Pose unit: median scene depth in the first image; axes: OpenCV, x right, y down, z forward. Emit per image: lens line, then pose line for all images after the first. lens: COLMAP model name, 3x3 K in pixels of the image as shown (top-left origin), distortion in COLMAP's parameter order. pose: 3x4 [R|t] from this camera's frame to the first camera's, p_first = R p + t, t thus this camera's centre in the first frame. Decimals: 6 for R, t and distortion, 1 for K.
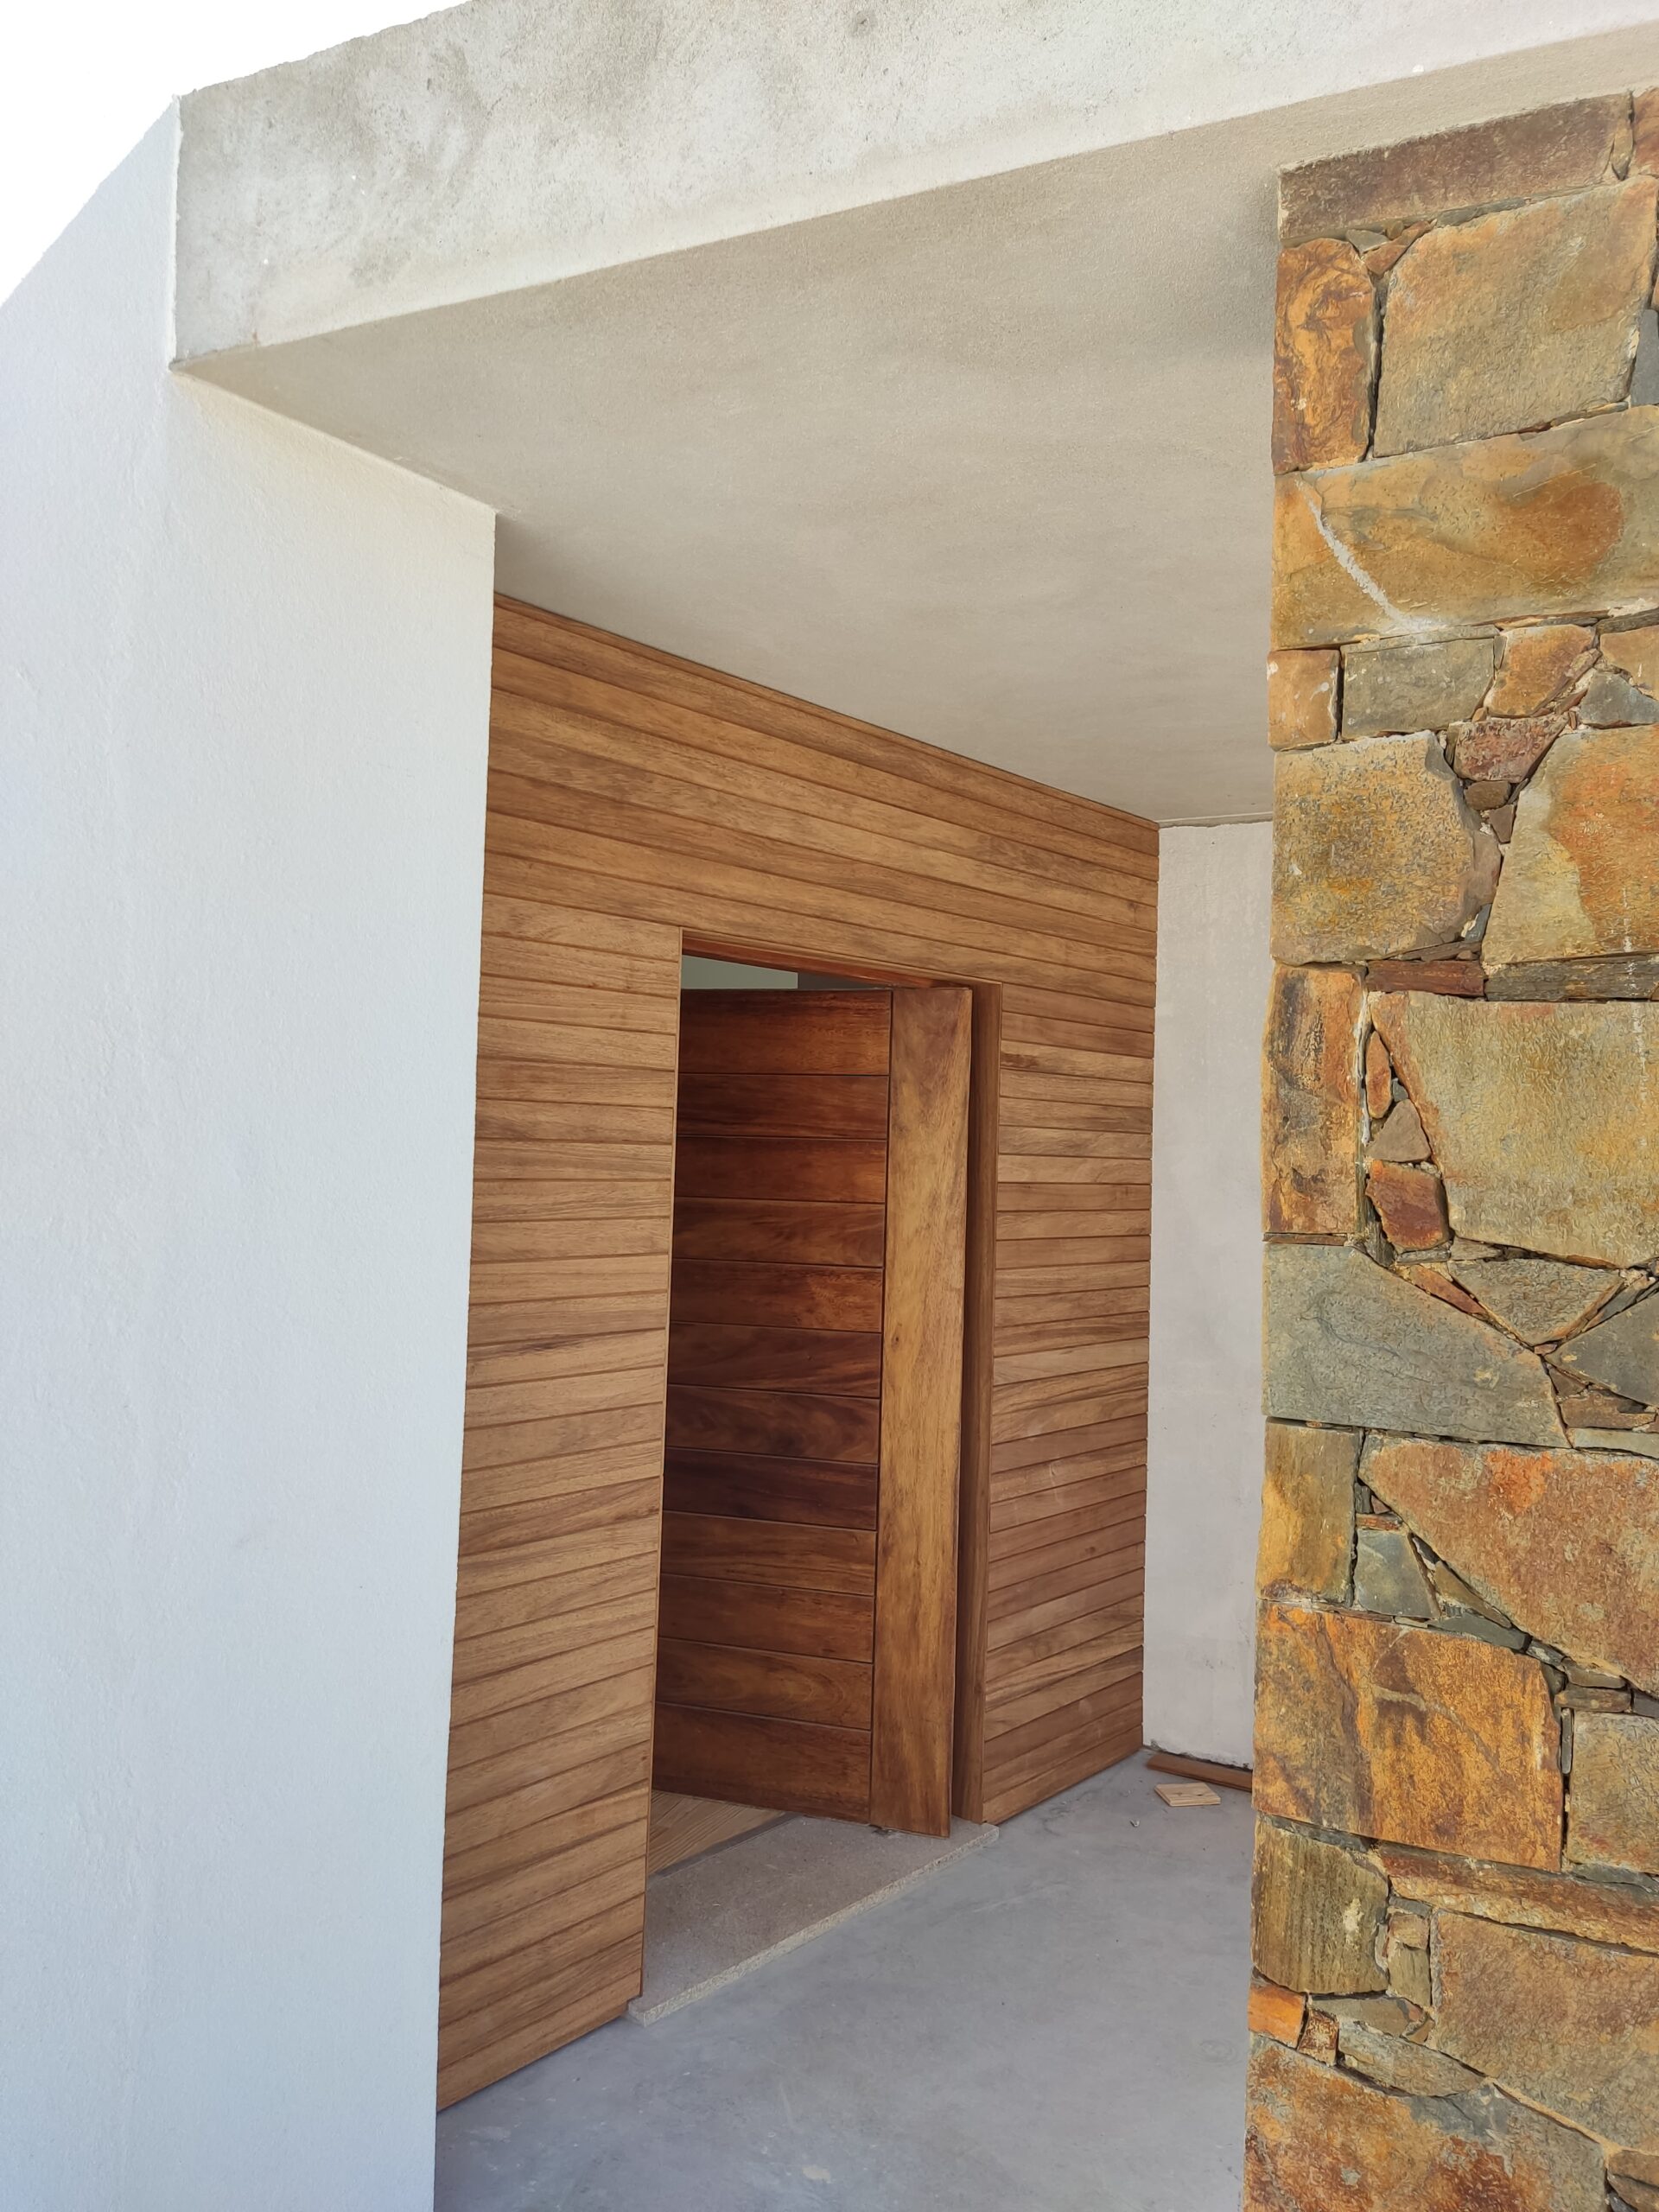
lens RADIAL K [[1631.8, 0, 833.9], [0, 1631.8, 1115.2], [0, 0, 1]] dist [0.115977, -0.167042]
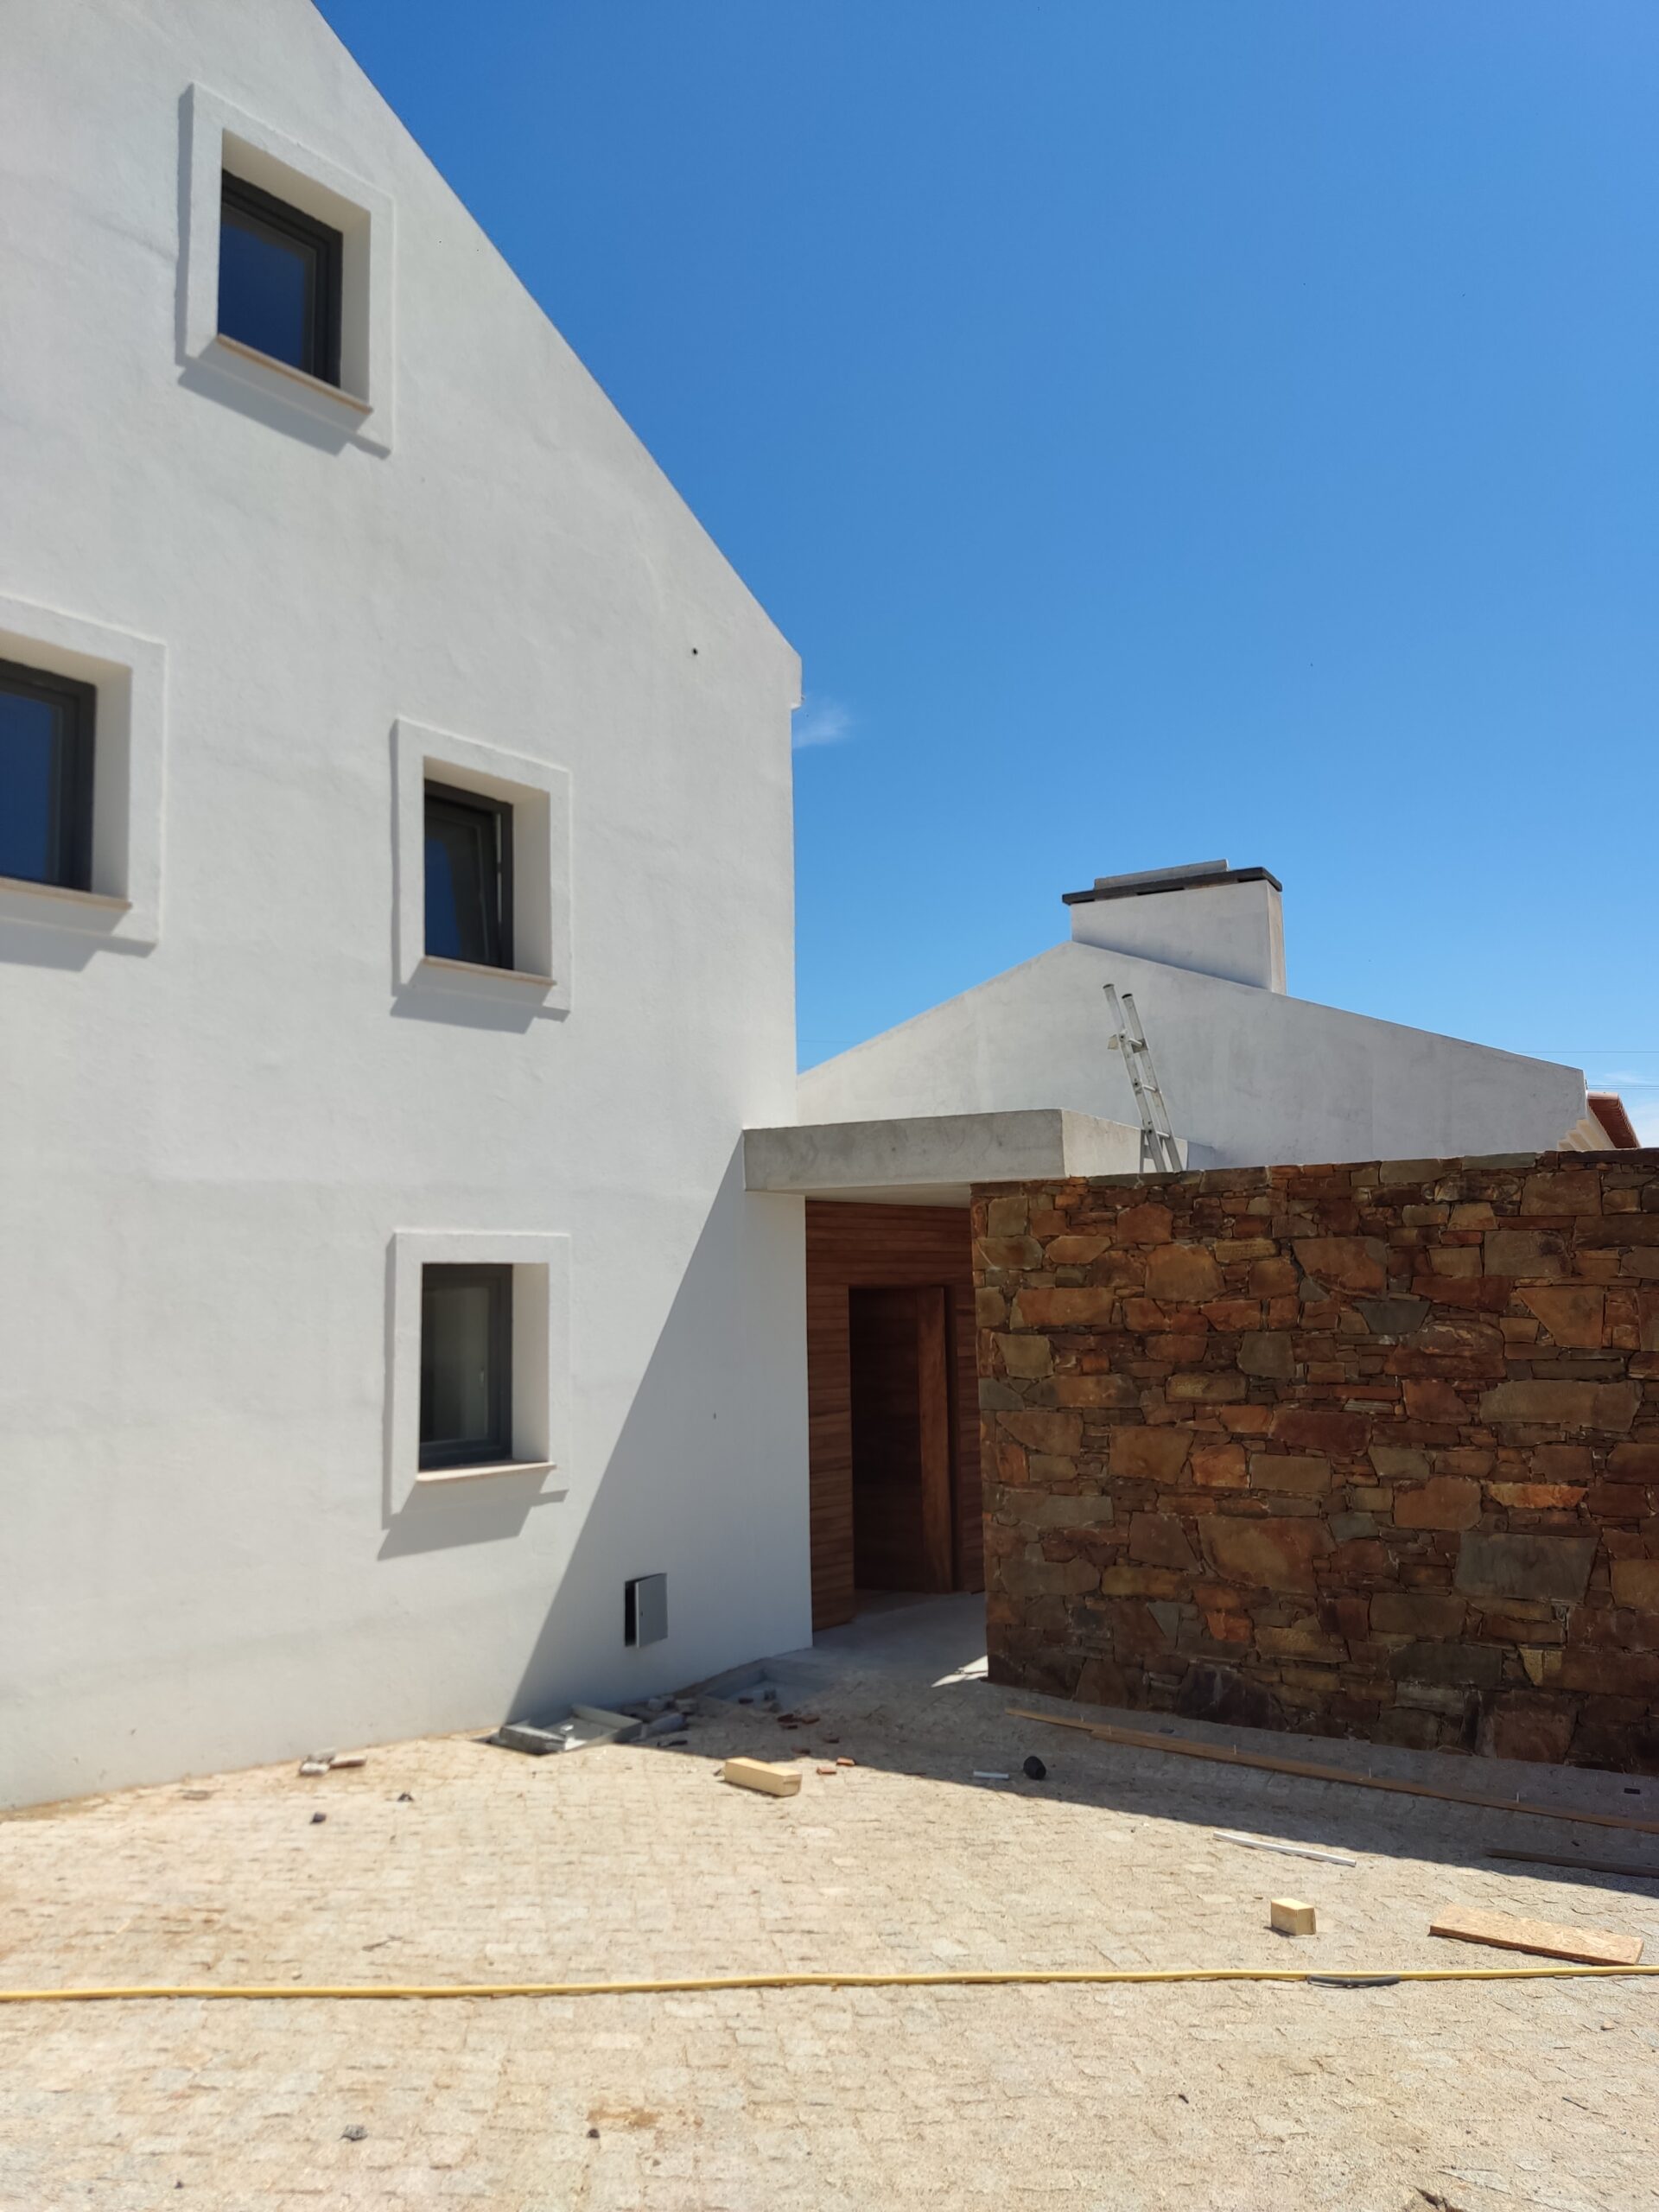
lens RADIAL K [[1576.8, 0, 787.9], [0, 1576.8, 1101.5], [0, 0, 1]] dist [0.103539, -0.139055]
pose [[0.996994, -0.050801, -0.058501, -0.010276], [0.044706, 0.993866, -0.101155, -0.174210], [0.063281, 0.098236, 0.993149, -2.300375]]
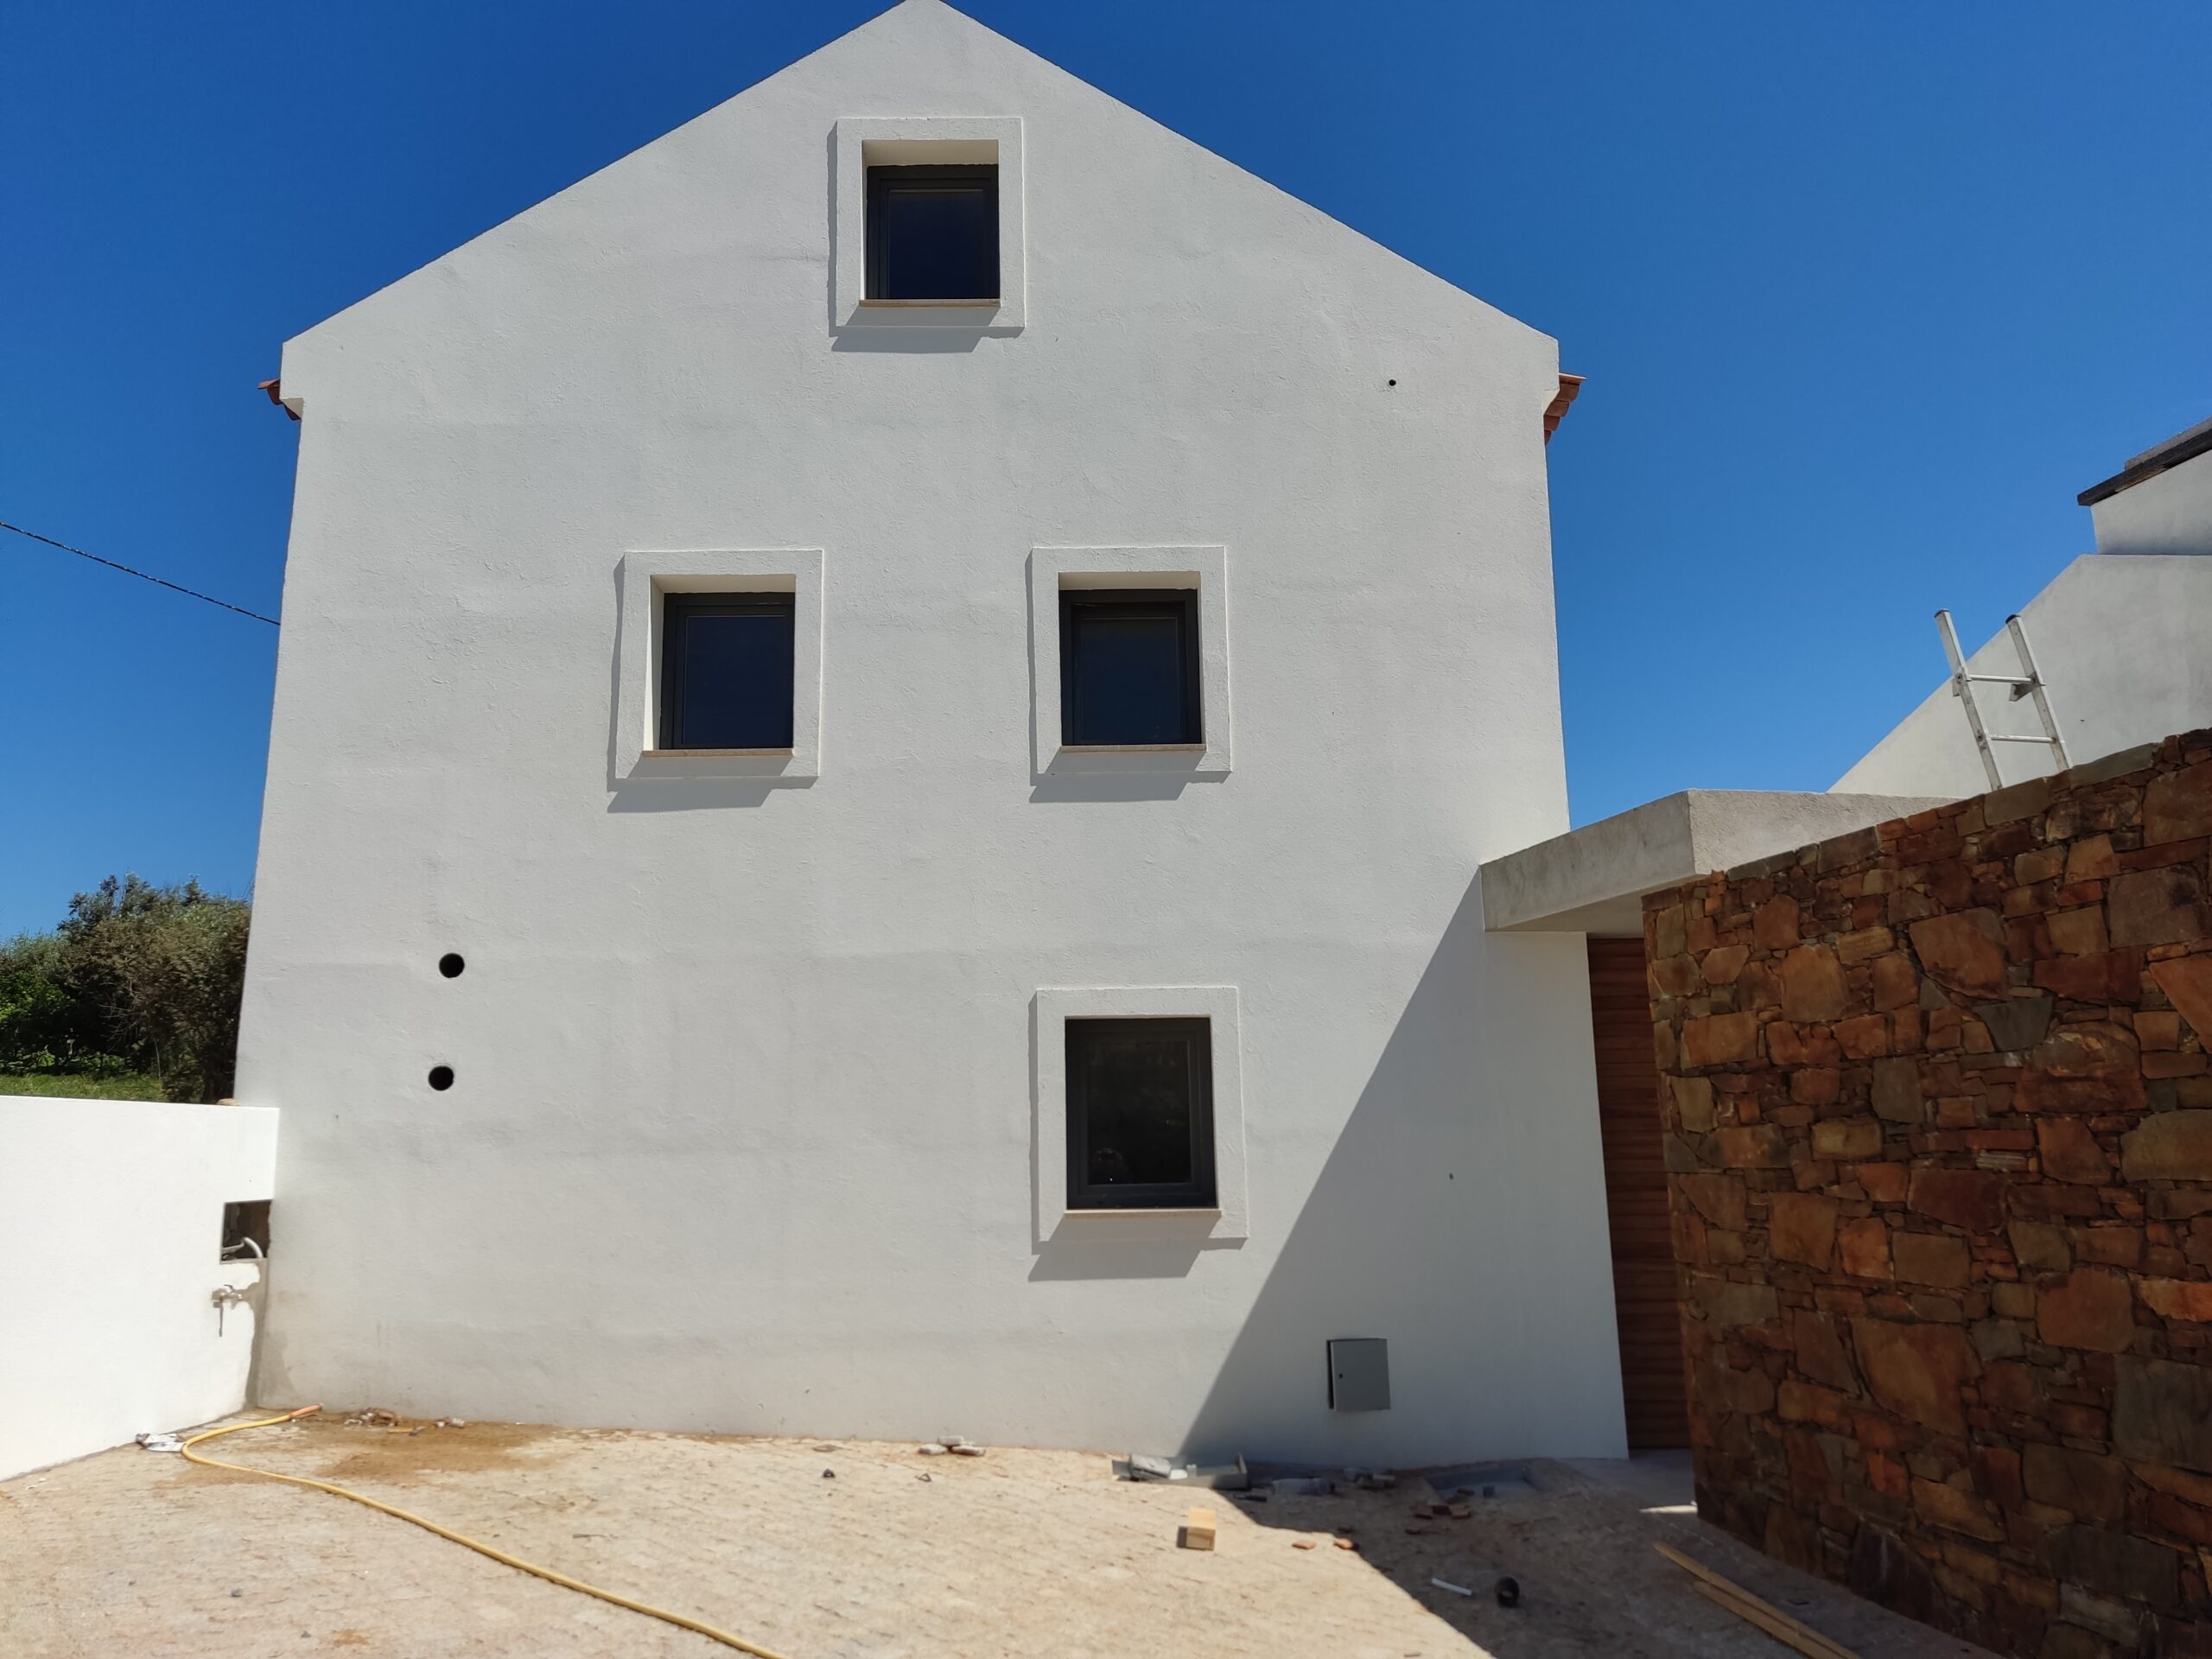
lens RADIAL K [[1576.8, 0, 1106.0], [0, 1576.8, 829.5], [0, 0, 1]] dist [0.103539, -0.139055]
pose [[0.617304, -0.188300, -0.763858, 1.457147], [0.050003, 0.978362, -0.200768, 0.034247], [0.785134, 0.085740, 0.613362, -1.526981]]
